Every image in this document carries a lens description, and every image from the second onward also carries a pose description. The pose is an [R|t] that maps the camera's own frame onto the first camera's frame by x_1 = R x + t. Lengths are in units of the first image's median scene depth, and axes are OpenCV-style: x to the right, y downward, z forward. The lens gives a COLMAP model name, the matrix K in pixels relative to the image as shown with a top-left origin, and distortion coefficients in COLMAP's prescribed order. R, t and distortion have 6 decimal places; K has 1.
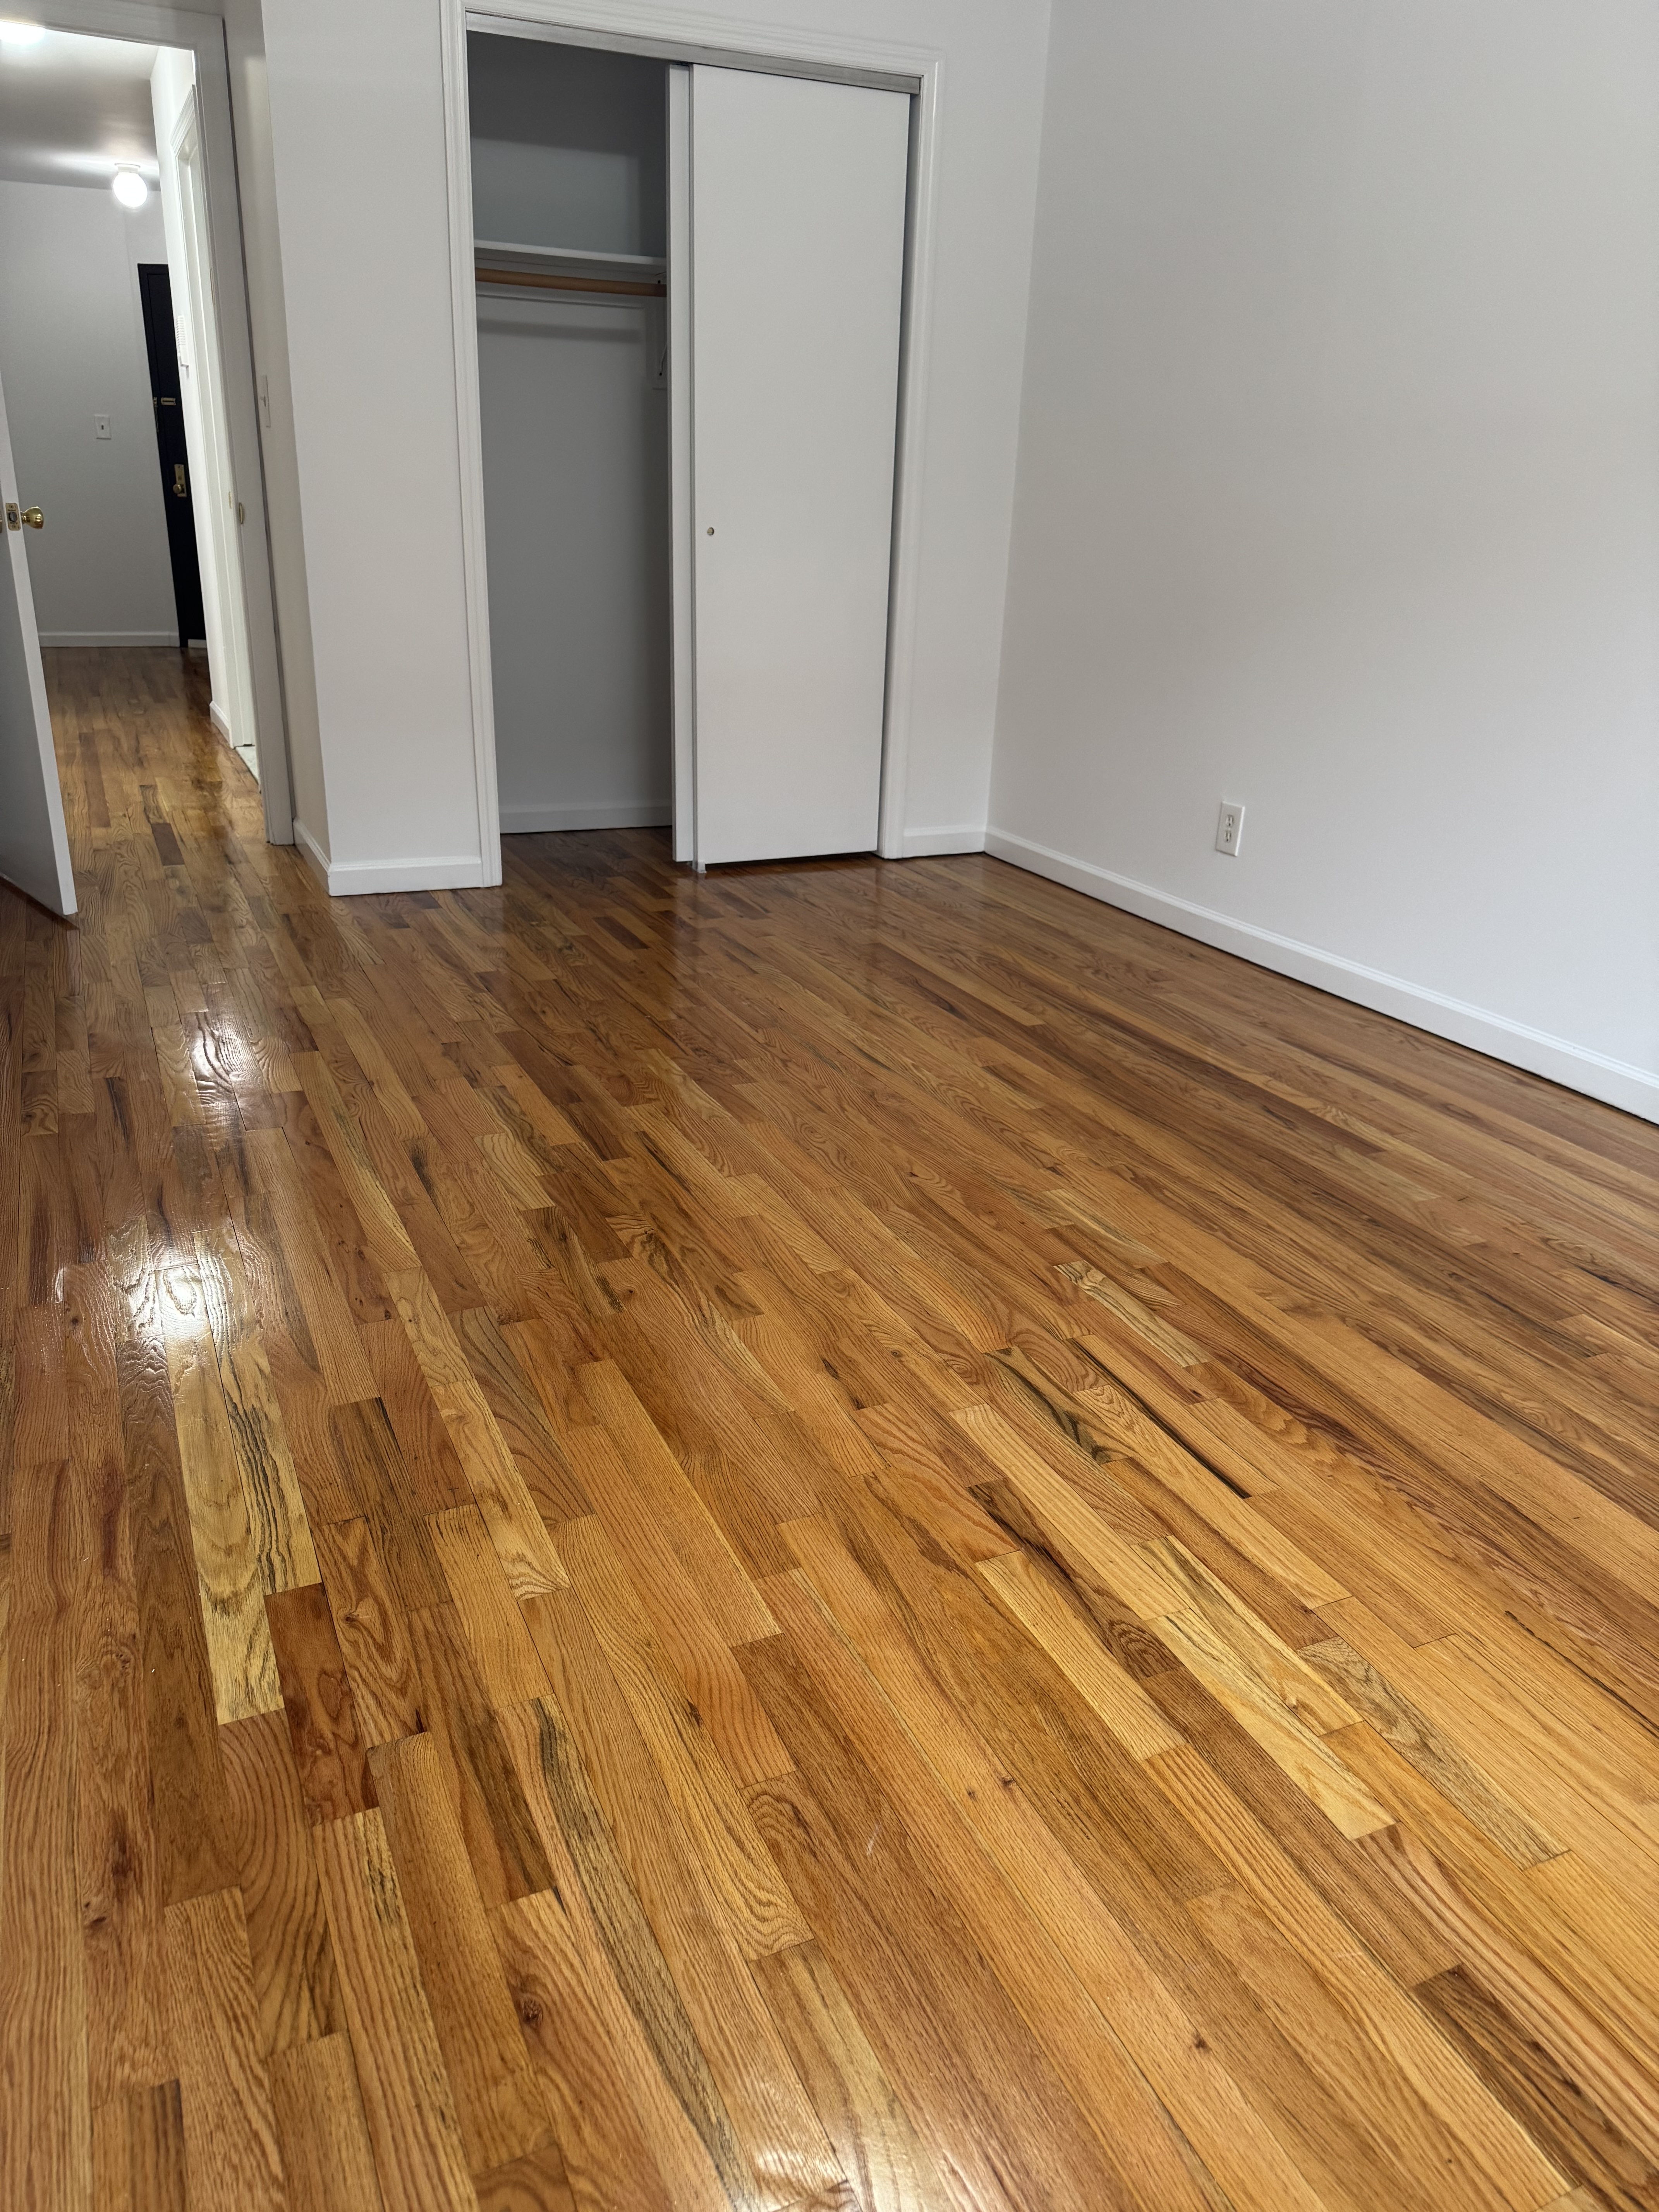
lens RADIAL K [[1592.4, 0, 829.5], [0, 1592.4, 1106.0], [0, 0, 1]] dist [0.104046, -0.157646]
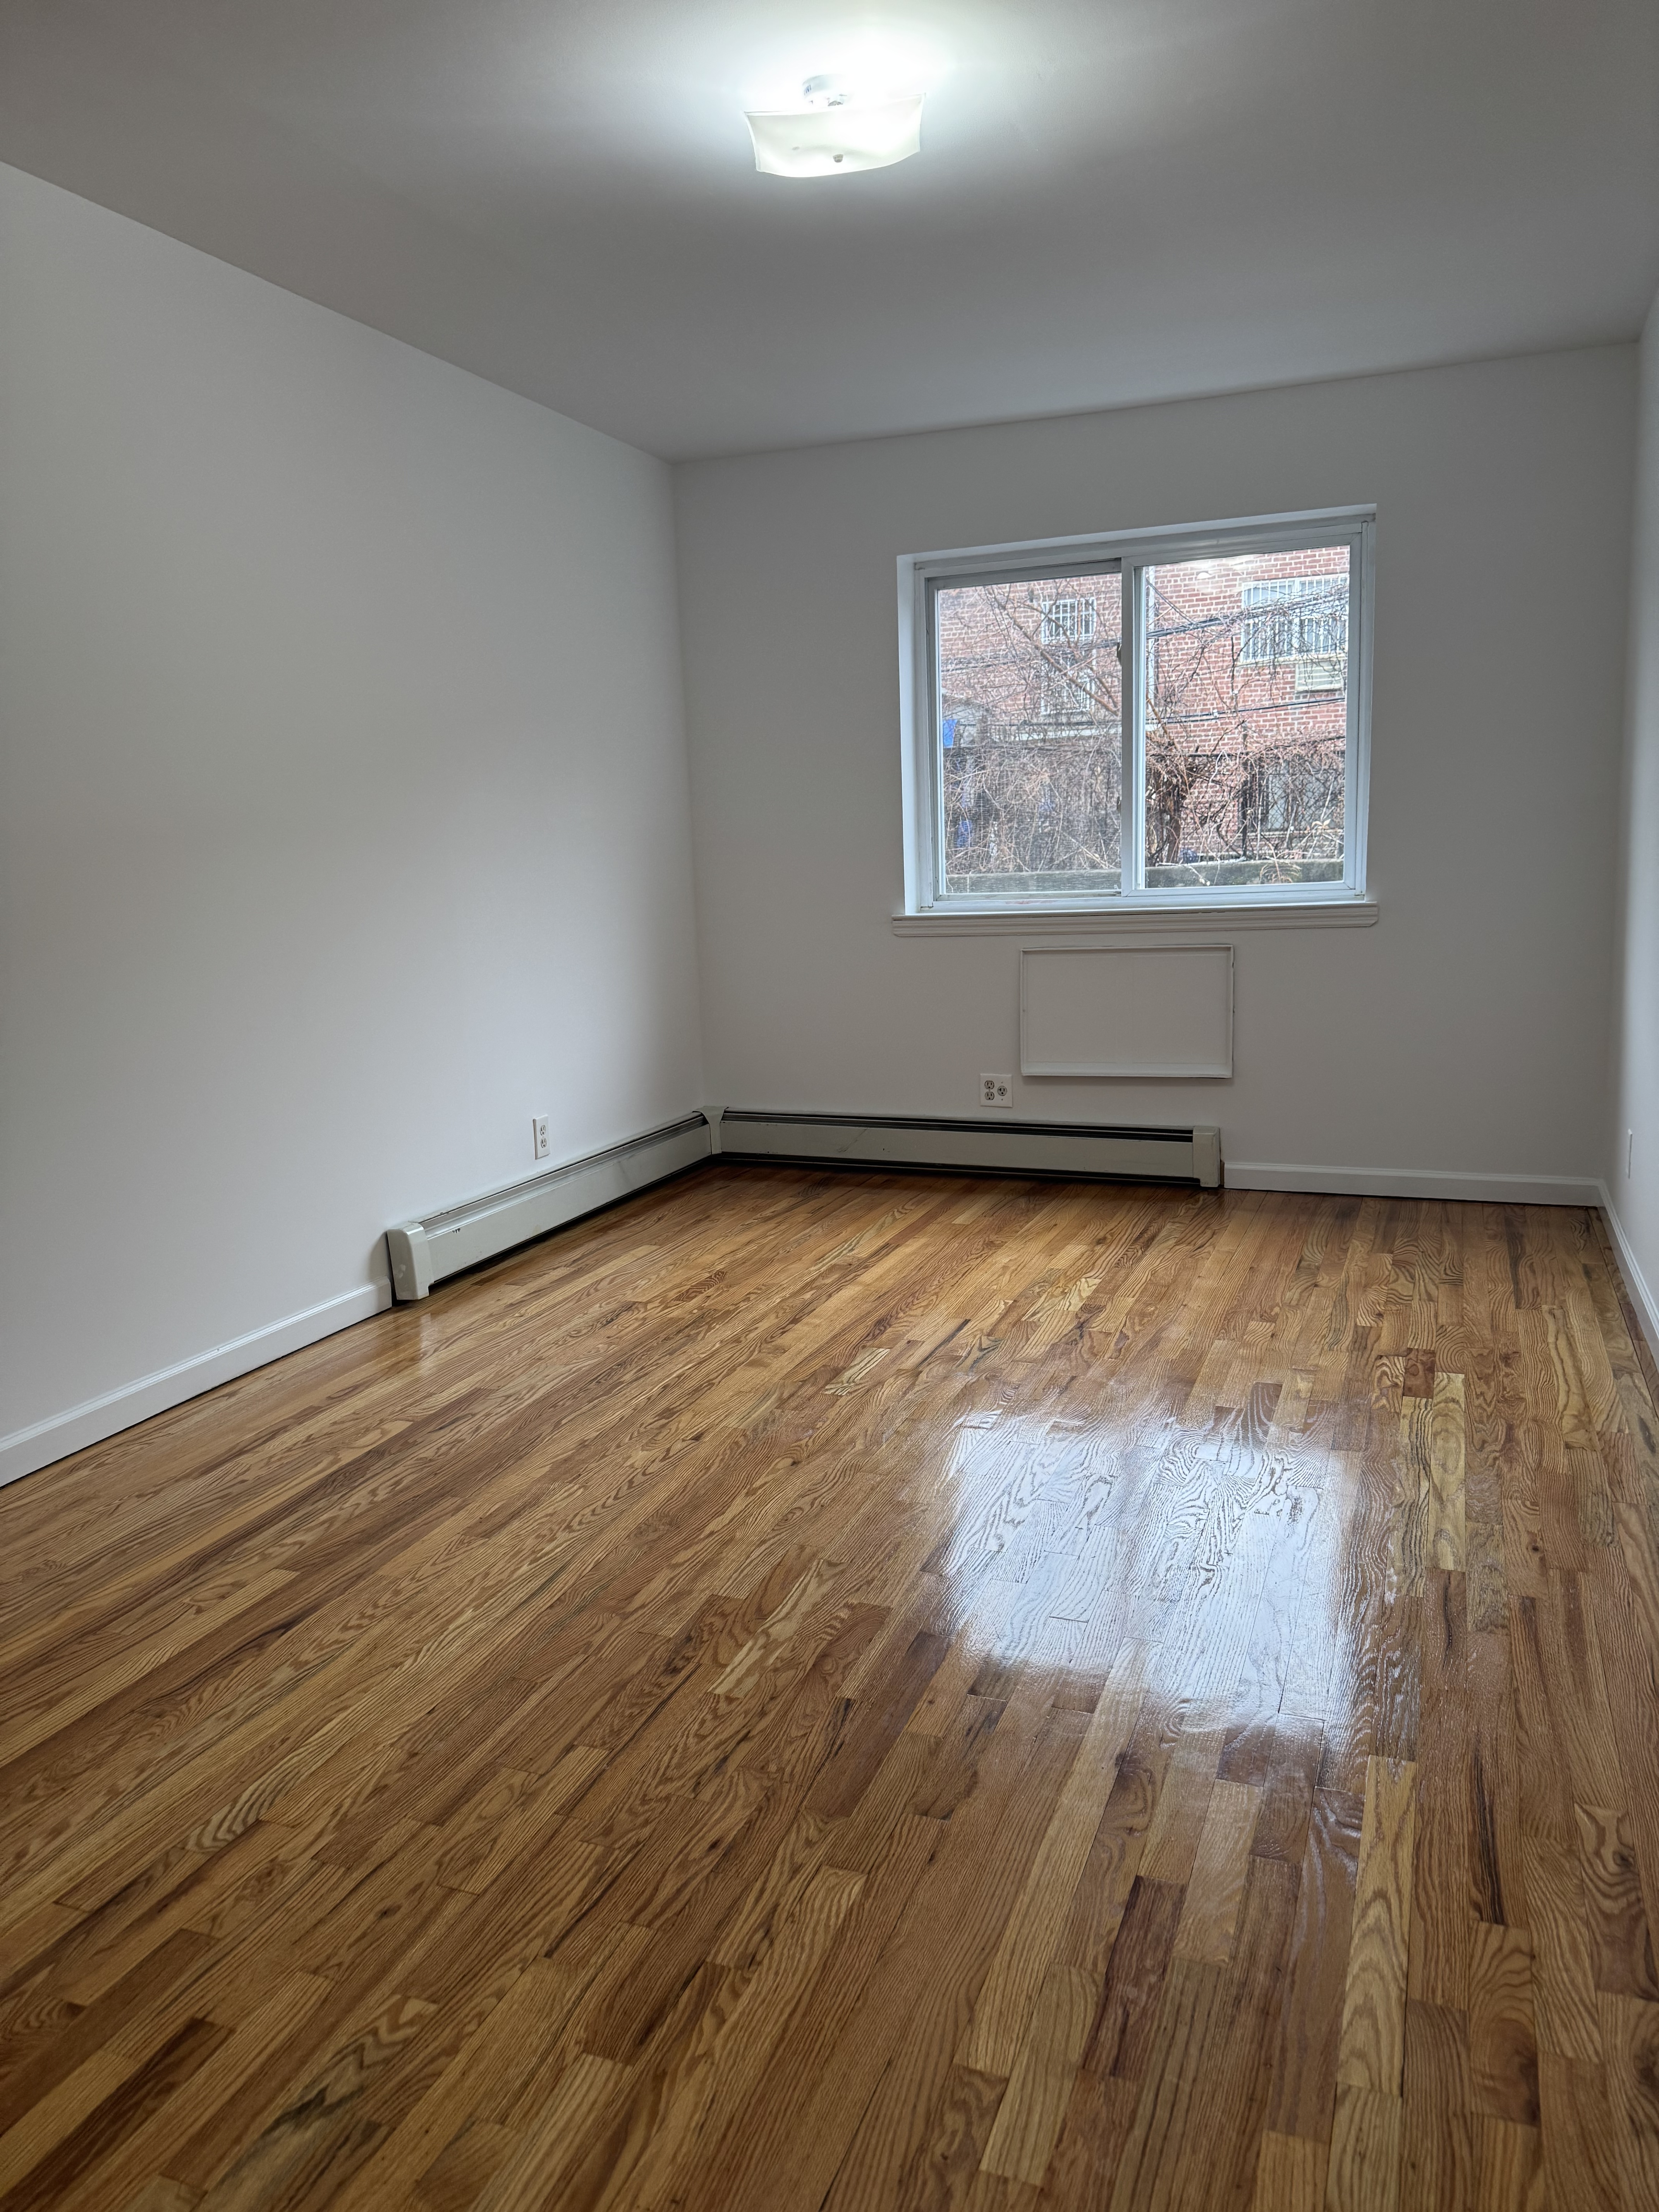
lens RADIAL K [[1592.4, 0, 829.5], [0, 1592.4, 1106.0], [0, 0, 1]] dist [0.104046, -0.157646]
pose [[-0.702411, -0.121156, 0.701385, -0.628162], [0.266340, 0.869079, 0.416852, -0.553700], [-0.660062, 0.479608, -0.578181, 1.314927]]
